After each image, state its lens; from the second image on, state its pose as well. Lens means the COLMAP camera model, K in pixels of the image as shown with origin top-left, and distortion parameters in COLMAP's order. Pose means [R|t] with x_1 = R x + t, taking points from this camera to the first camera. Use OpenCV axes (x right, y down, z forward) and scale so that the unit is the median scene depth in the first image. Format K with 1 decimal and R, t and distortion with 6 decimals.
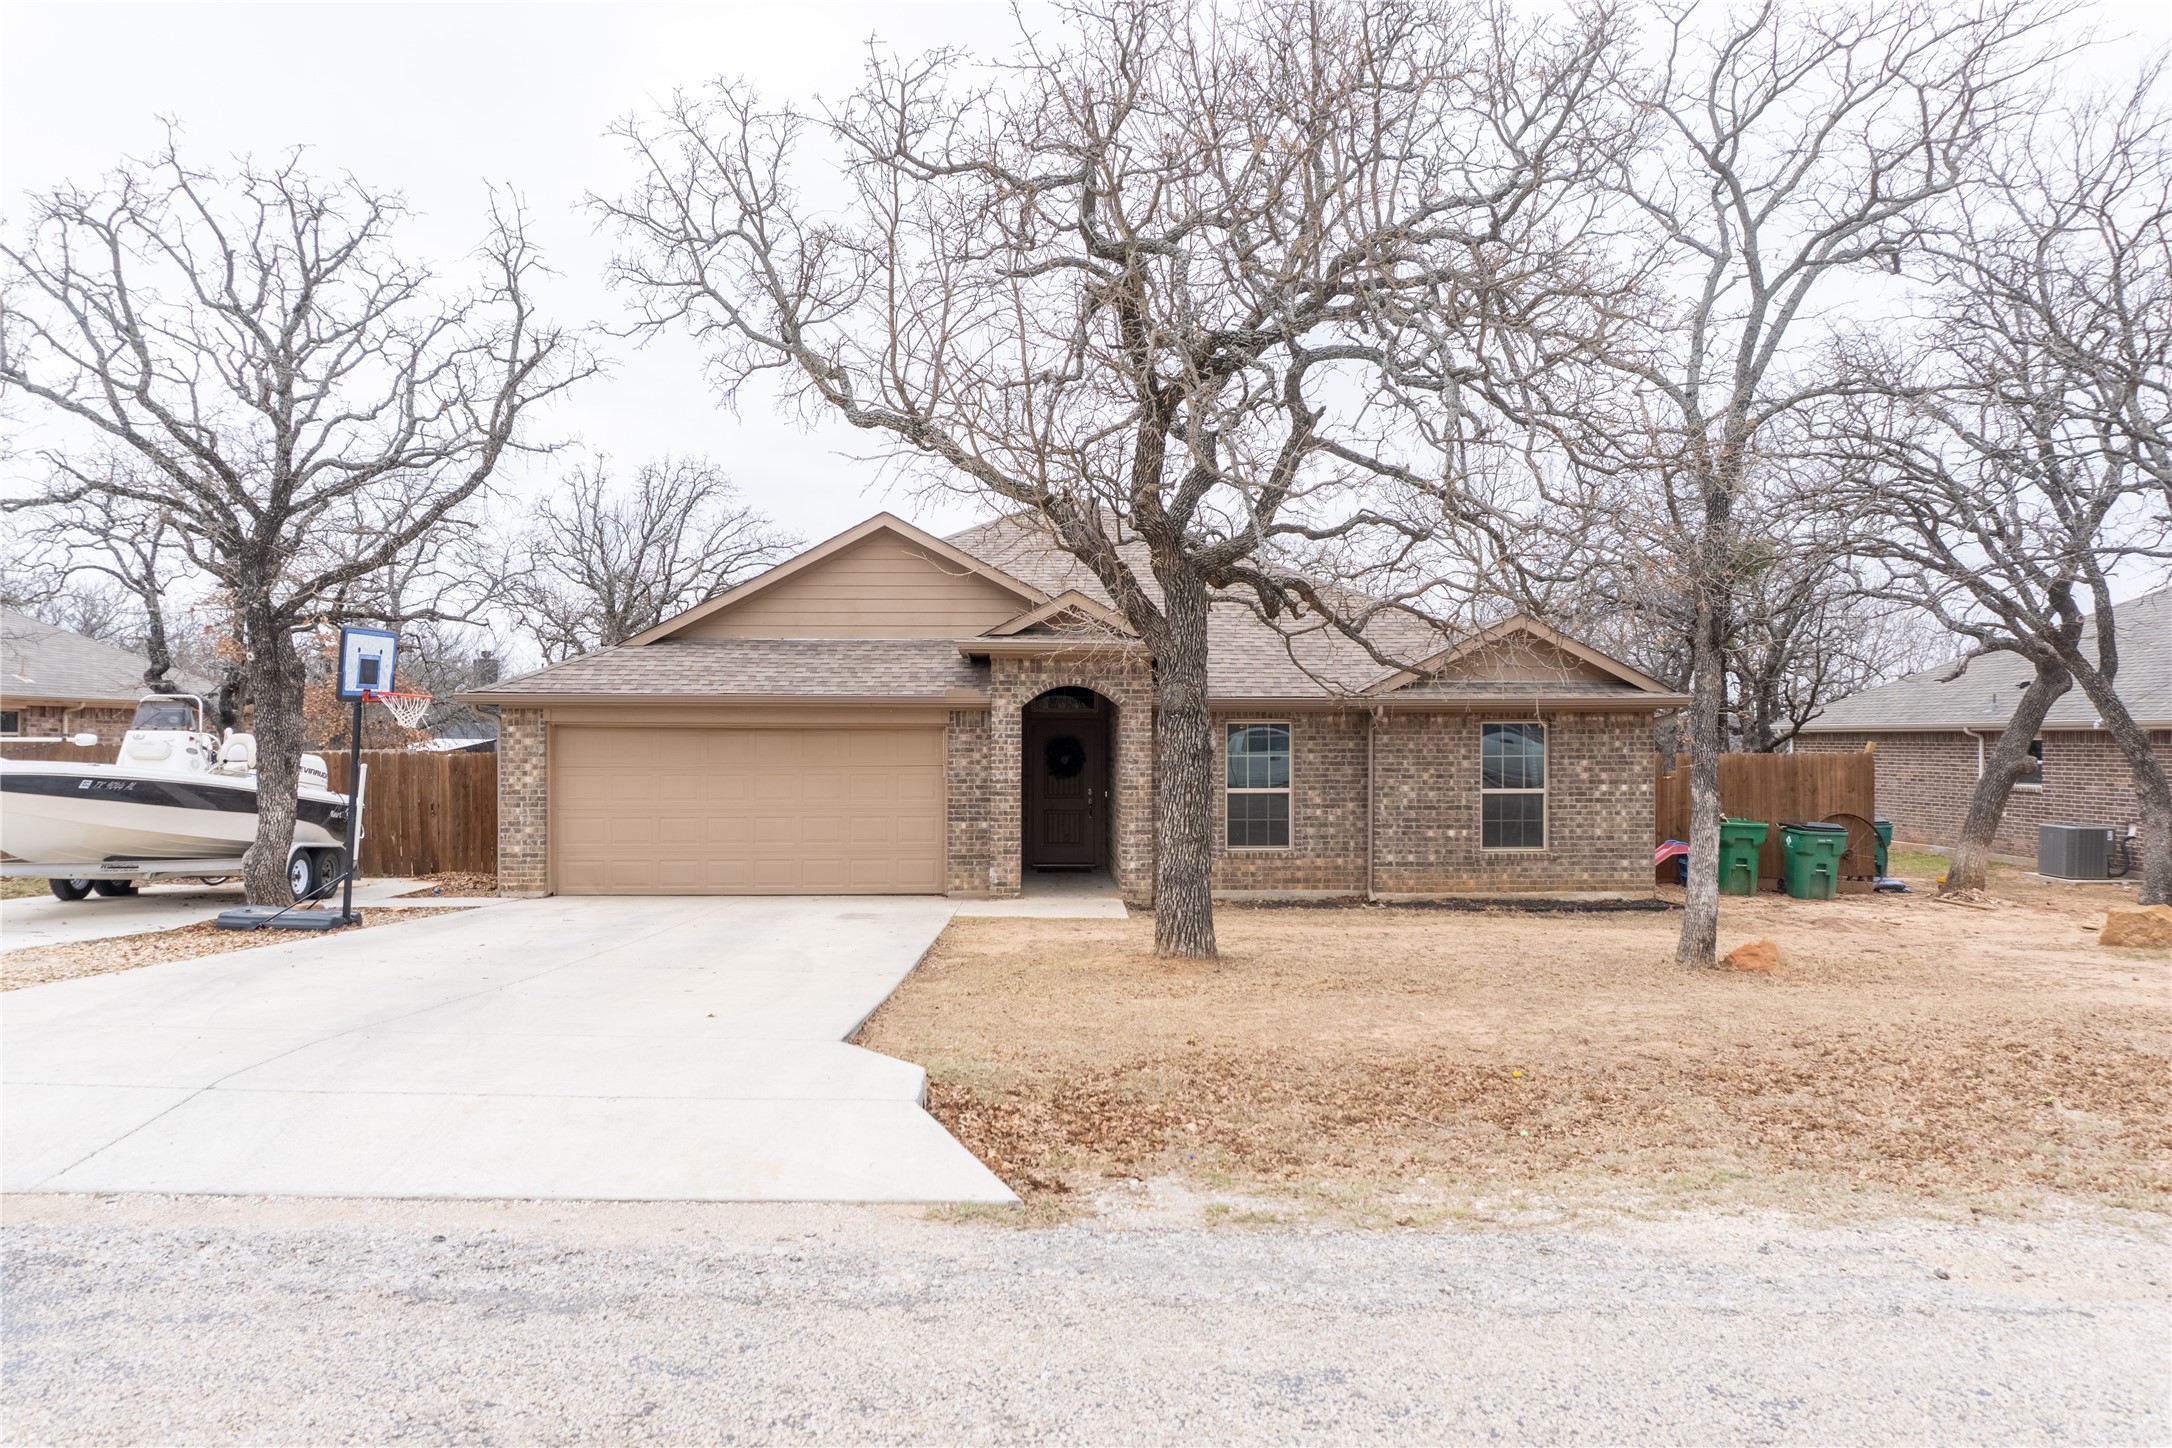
lens RADIAL K [[1429.2, 0, 1084.0], [0, 1429.2, 725.5], [0, 0, 1]] dist [-0.034610, 0.001803]
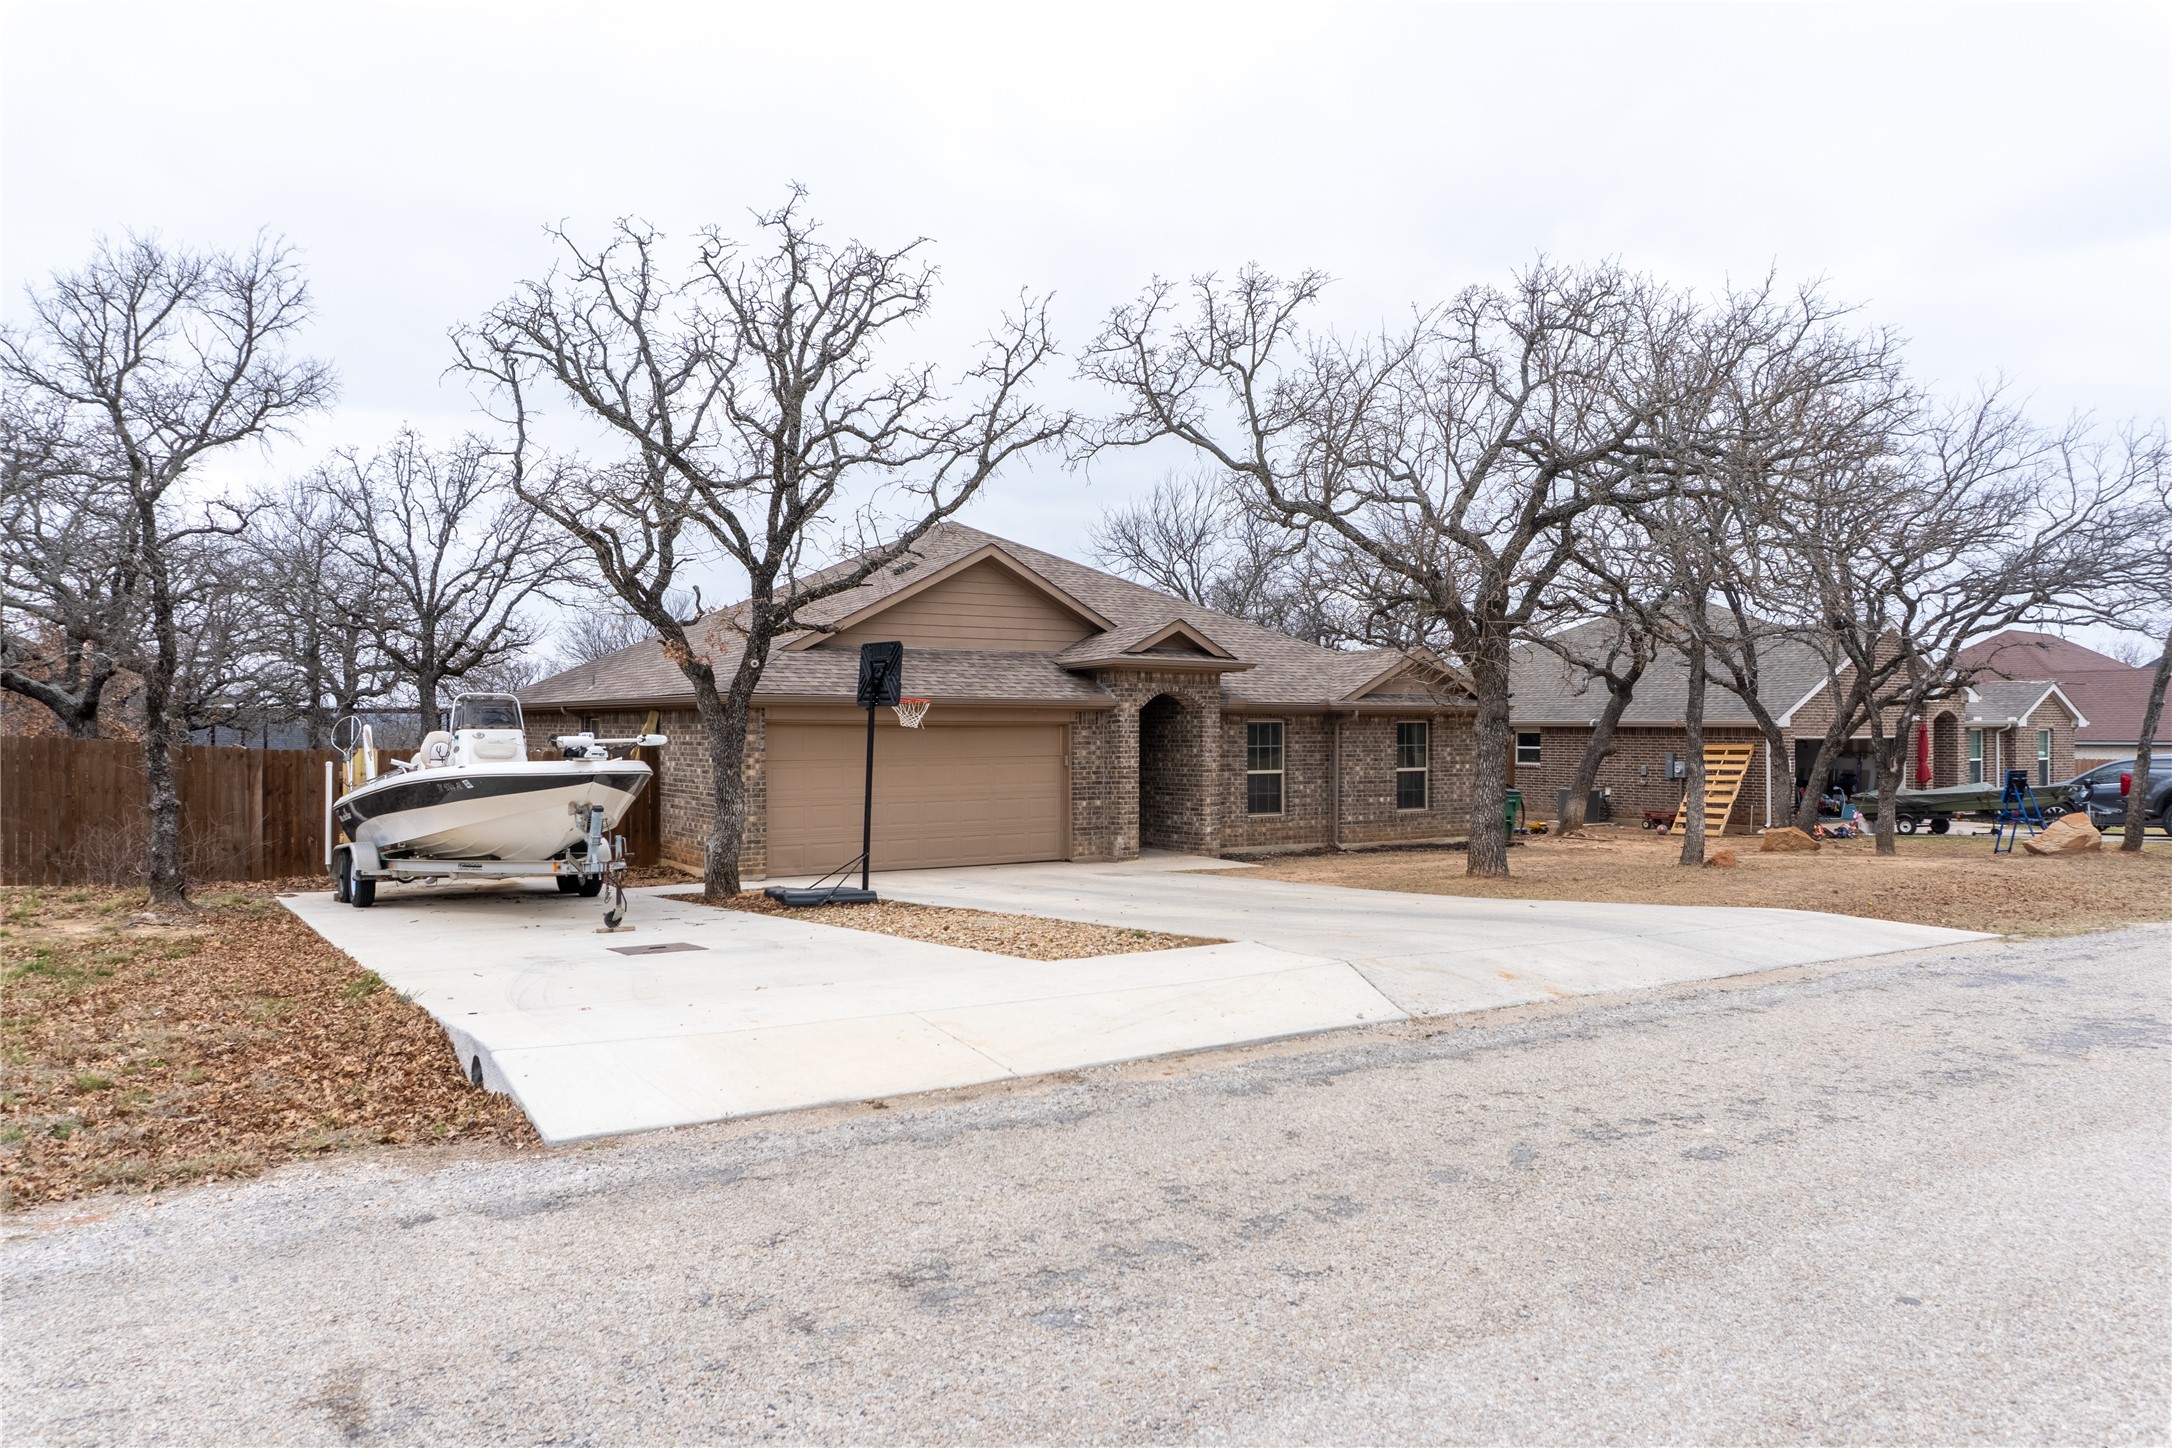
lens RADIAL K [[1429.2, 0, 1084.0], [0, 1429.2, 725.5], [0, 0, 1]] dist [-0.034610, 0.001803]
pose [[0.861559, 0.000367, 0.507658, -0.719511], [-0.003541, 0.999980, 0.005288, -0.004801], [-0.507645, -0.006354, 0.861543, -0.072953]]
